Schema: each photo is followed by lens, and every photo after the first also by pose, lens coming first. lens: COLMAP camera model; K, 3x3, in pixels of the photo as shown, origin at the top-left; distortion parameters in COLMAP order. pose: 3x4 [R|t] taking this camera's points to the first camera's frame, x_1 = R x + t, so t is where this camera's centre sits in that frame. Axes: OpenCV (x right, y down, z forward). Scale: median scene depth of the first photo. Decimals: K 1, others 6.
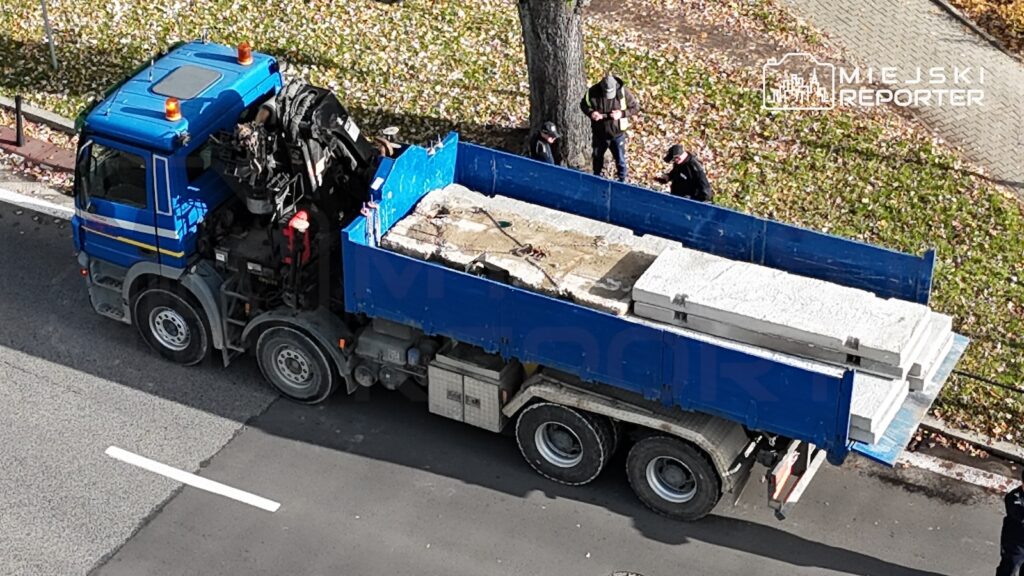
lens RADIAL K [[2239.7, 0, 512.0], [0, 2239.7, 288.0], [0, 0, 1]] dist [0.267895, -1.452079]
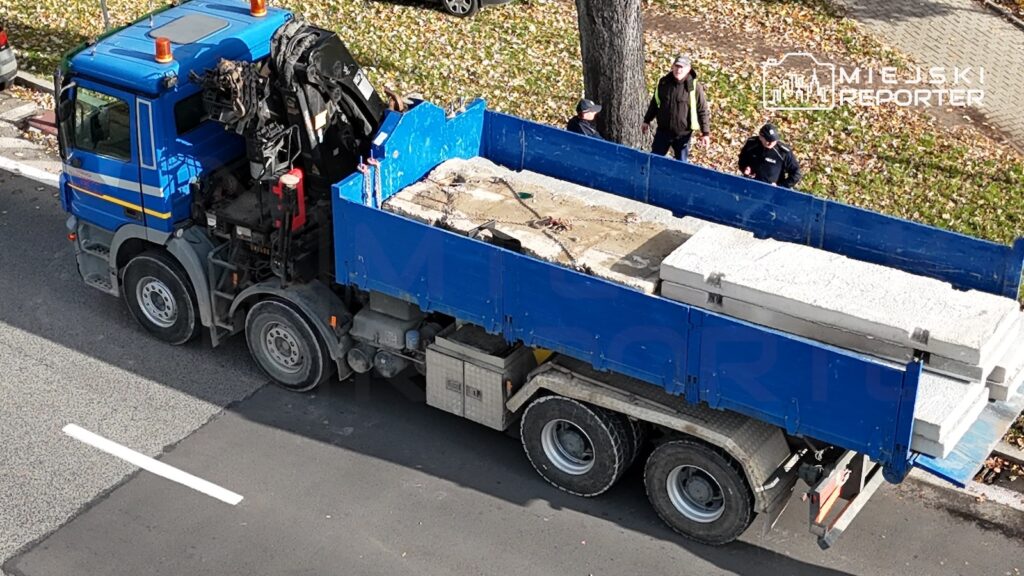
lens RADIAL K [[1812.1, 0, 512.0], [0, 1812.1, 288.0], [0, 0, 1]] dist [0.211736, -0.690824]
pose [[0.995347, 0.051659, -0.081333, 0.050779], [-0.056666, 0.996558, -0.060510, 0.050475], [0.077927, 0.064837, 0.994849, 0.293119]]
